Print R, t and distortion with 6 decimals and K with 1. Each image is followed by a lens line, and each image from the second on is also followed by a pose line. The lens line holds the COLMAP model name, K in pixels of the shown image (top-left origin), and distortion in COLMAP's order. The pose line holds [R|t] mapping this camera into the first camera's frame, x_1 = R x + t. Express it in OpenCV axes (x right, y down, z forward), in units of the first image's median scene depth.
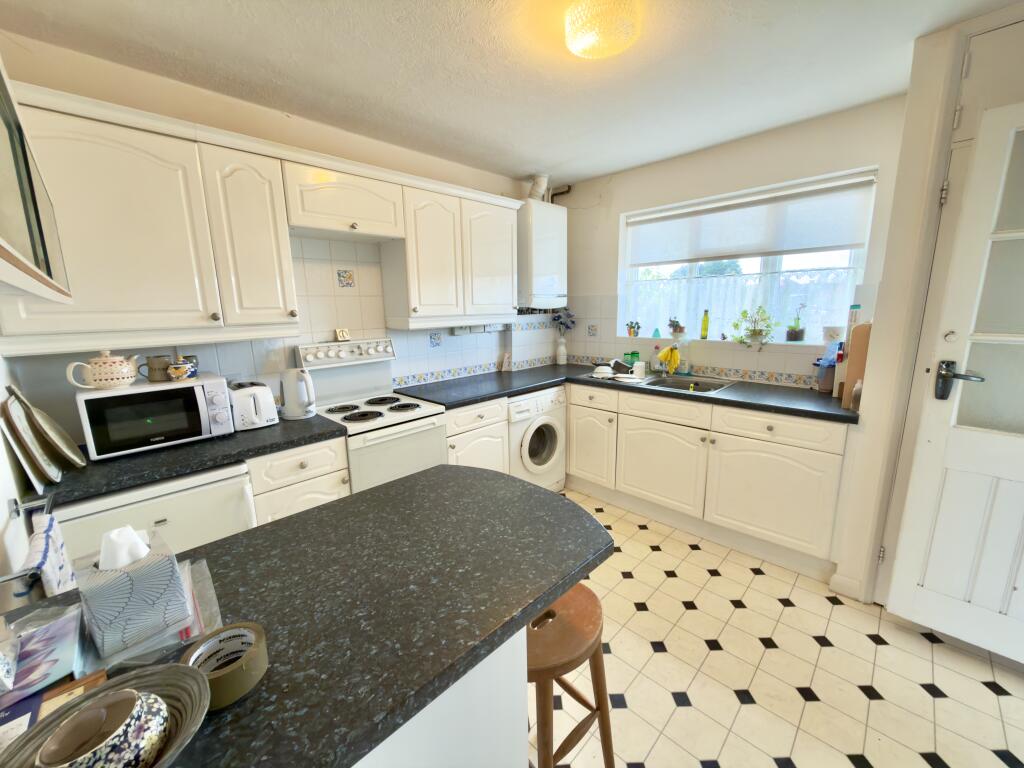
lens RADIAL K [[408.1, 0, 513.2], [0, 408.1, 383.3], [0, 0, 1]] dist [0.000248, 0.000018]
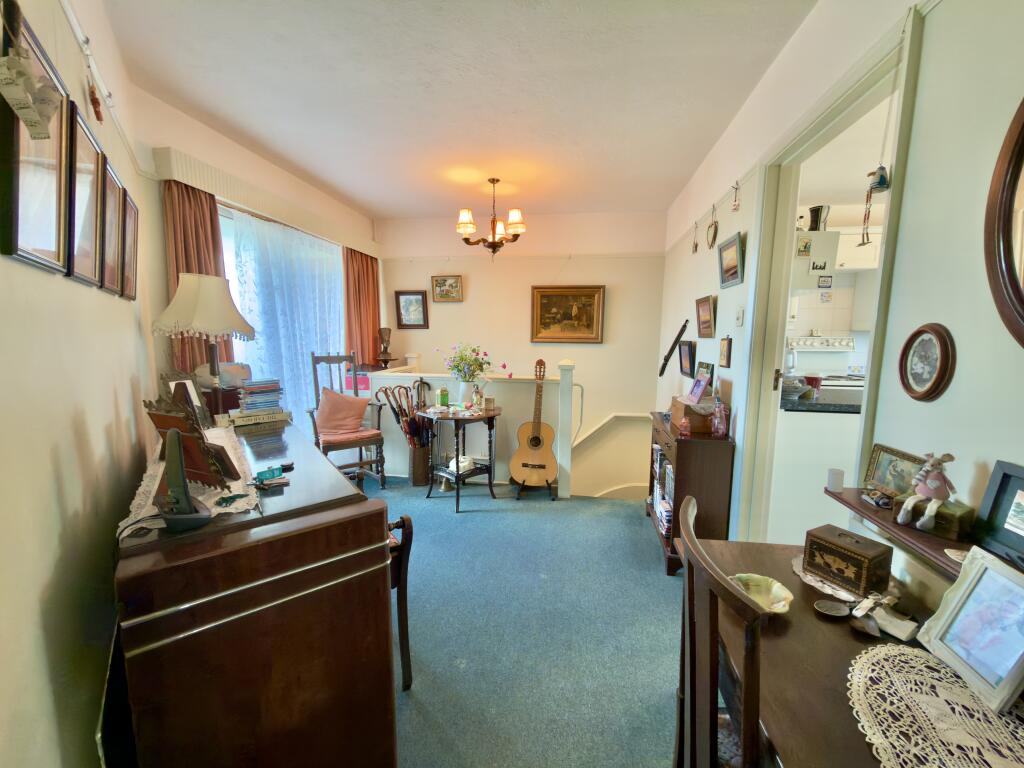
lens RADIAL K [[408.1, 0, 513.4], [0, 408.1, 386.4], [0, 0, 1]] dist [0.000248, 0.000018]
pose [[0.582708, 0.126301, -0.802808, 0.192994], [-0.171379, 0.984732, 0.030529, 0.238622], [0.794406, 0.119795, 0.595456, -0.847723]]
